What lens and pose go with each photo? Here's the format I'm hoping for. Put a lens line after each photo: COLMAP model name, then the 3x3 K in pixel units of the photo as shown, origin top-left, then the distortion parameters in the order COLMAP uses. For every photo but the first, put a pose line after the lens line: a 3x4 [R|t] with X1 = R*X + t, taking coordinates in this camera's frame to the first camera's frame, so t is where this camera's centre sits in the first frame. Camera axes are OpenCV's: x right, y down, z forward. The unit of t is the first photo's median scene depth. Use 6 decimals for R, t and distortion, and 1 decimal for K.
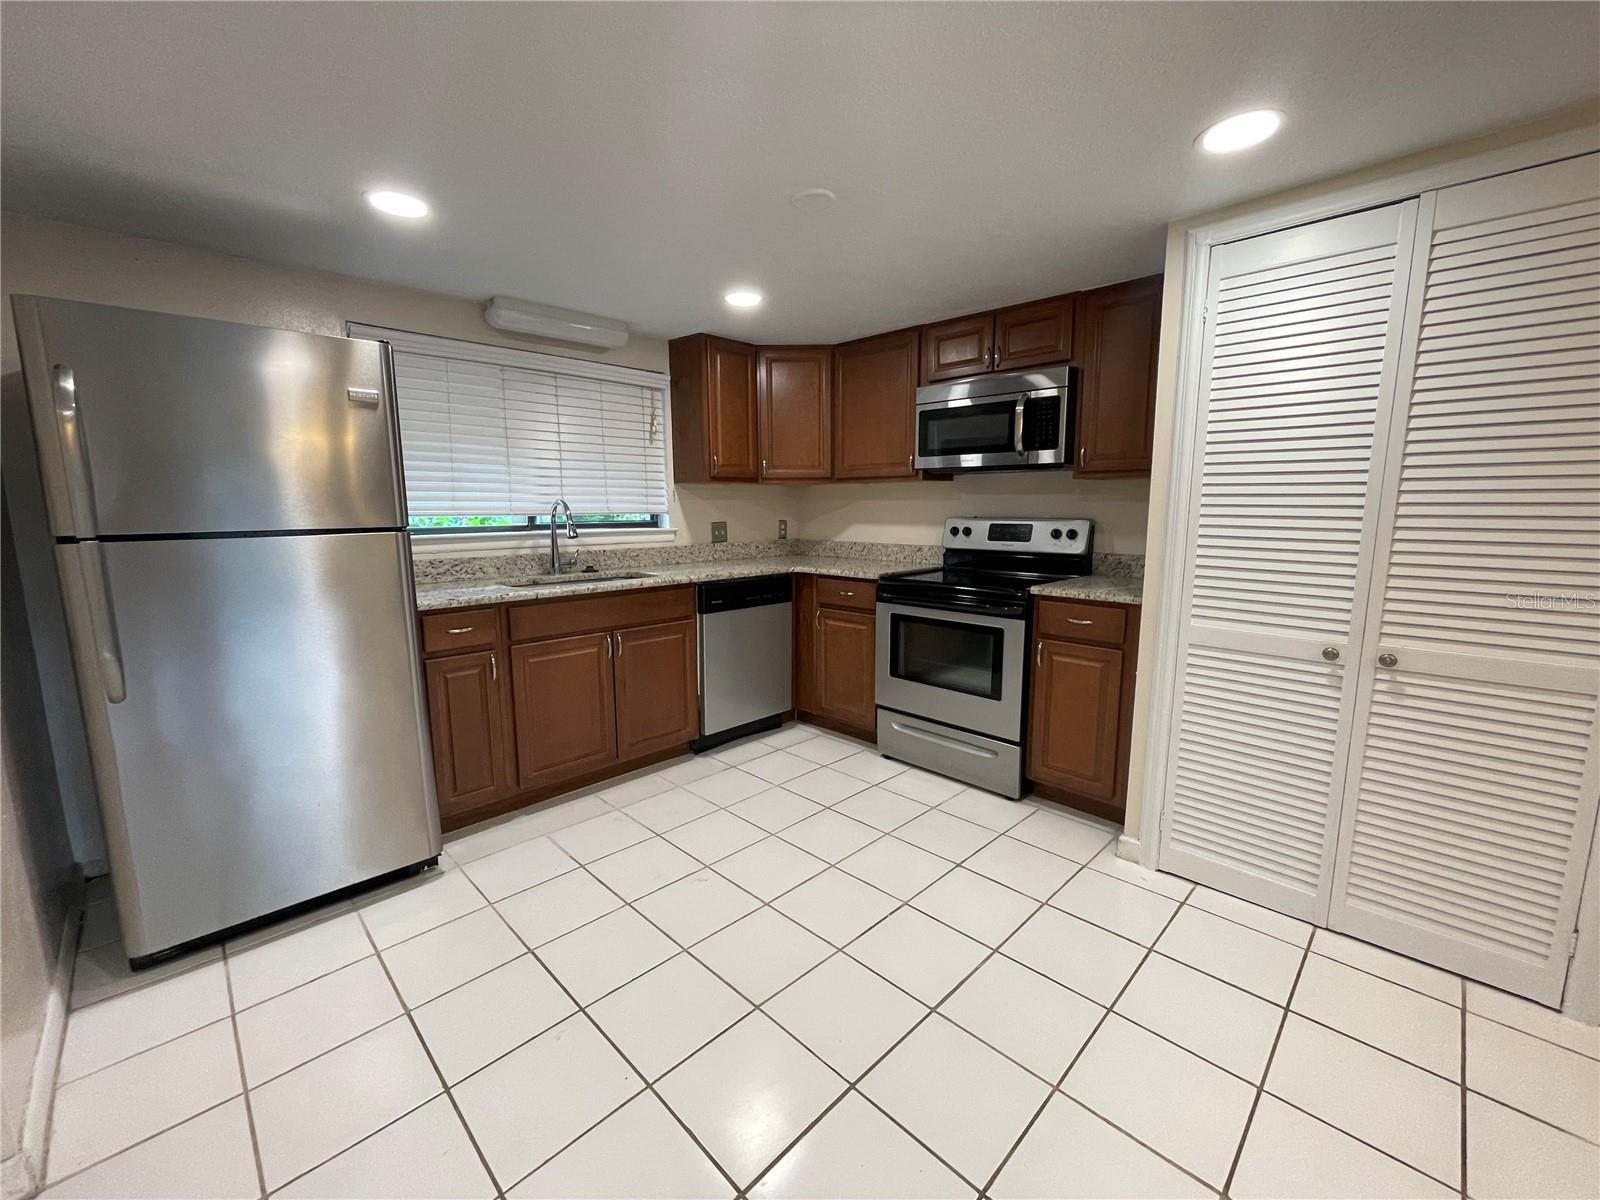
lens RADIAL K [[649.7, 0, 800.4], [0, 649.7, 600.1], [0, 0, 1]] dist [0.001900, -0.000028]
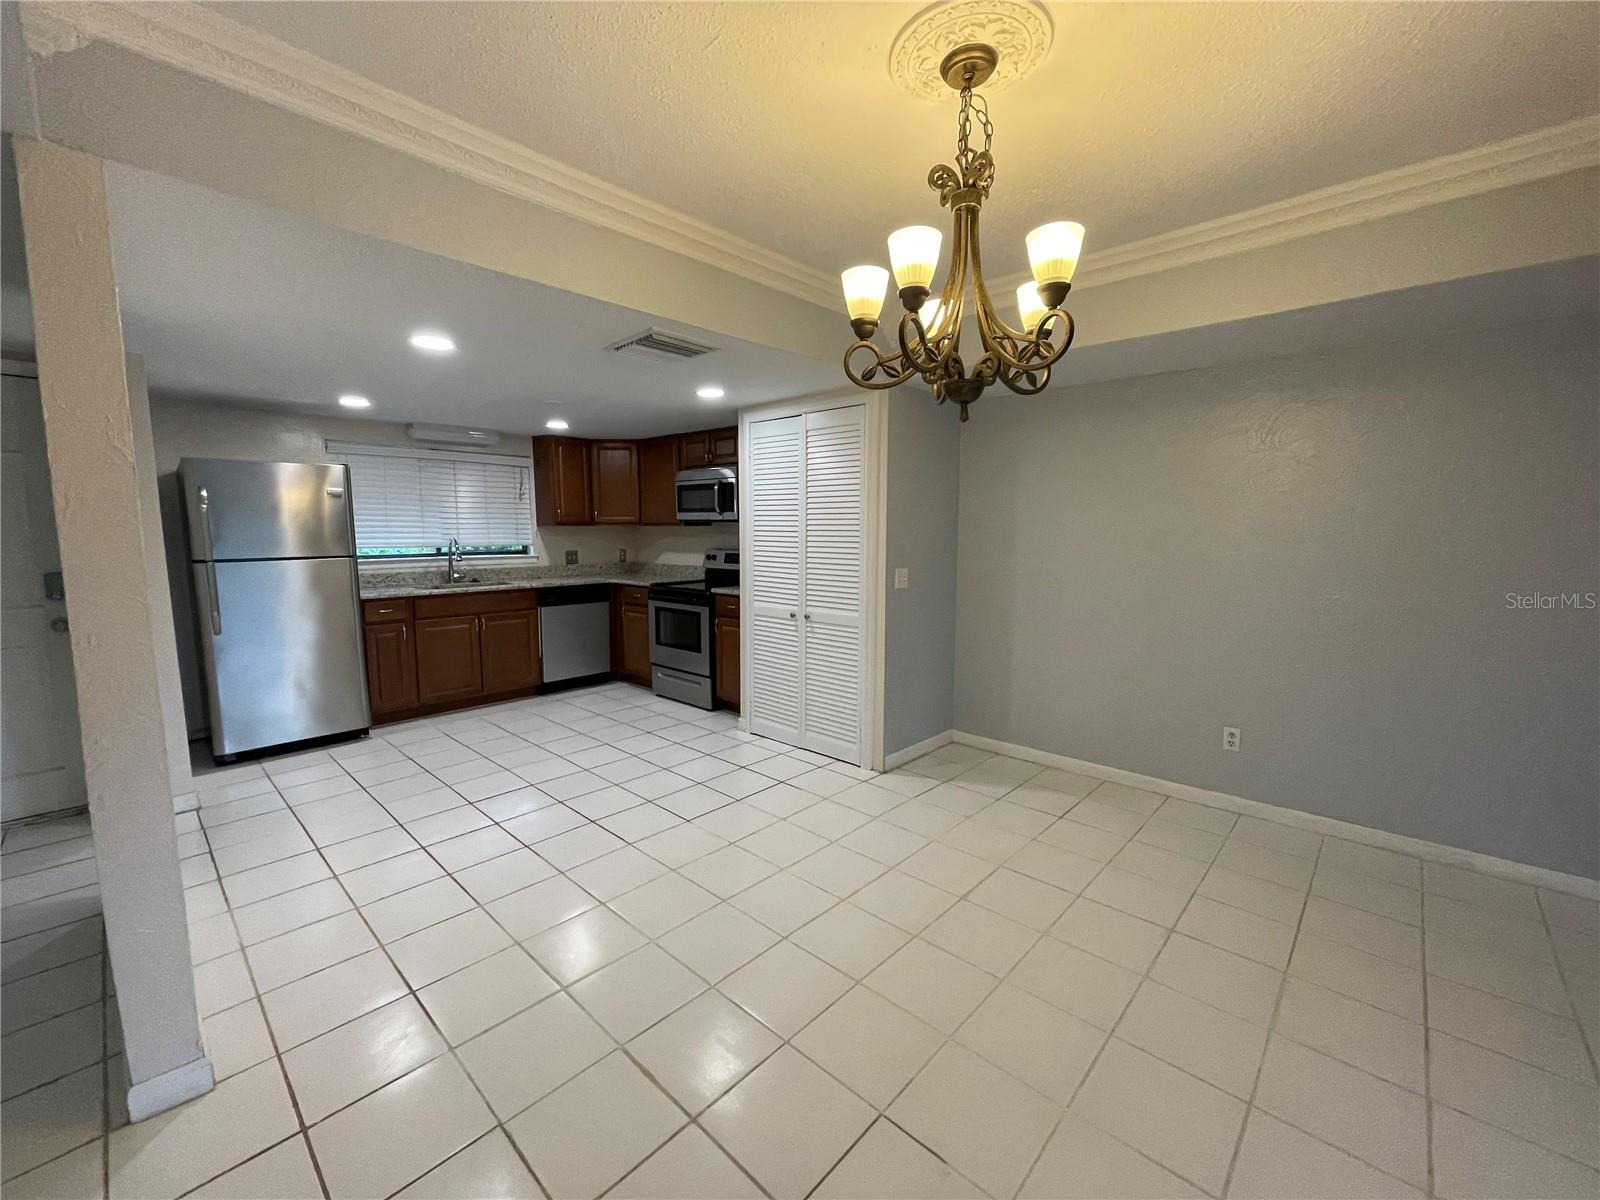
lens RADIAL K [[649.7, 0, 799.5], [0, 649.7, 601.0], [0, 0, 1]] dist [0.001900, -0.000028]
pose [[0.999281, -0.000859, 0.037902, 0.450949], [0.002157, 0.999412, -0.034217, 0.065037], [-0.037850, 0.034275, 0.998695, -0.687594]]
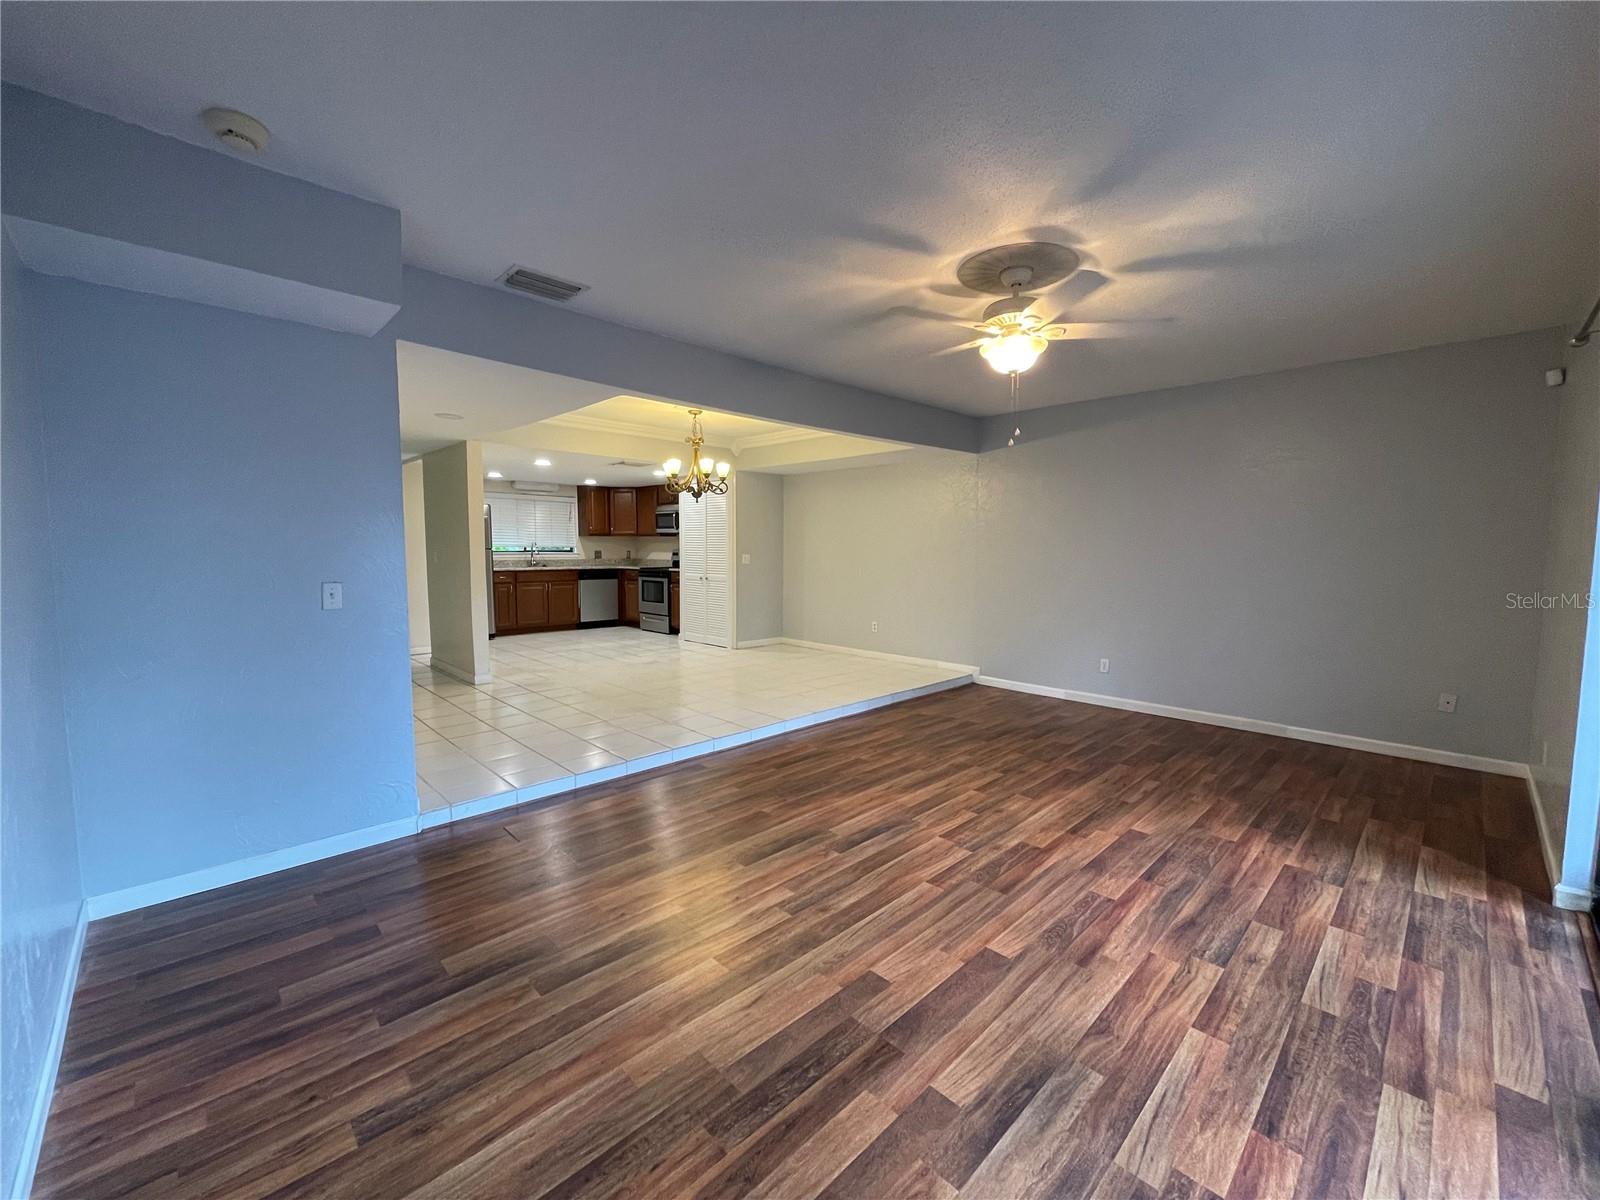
lens RADIAL K [[649.7, 0, 806.6], [0, 649.7, 598.4], [0, 0, 1]] dist [0.001900, -0.000028]
pose [[0.999962, 0.008645, -0.000717, 0.921965], [-0.008673, 0.997815, -0.065497, 0.301637], [0.000149, 0.065501, 0.997852, -2.047483]]
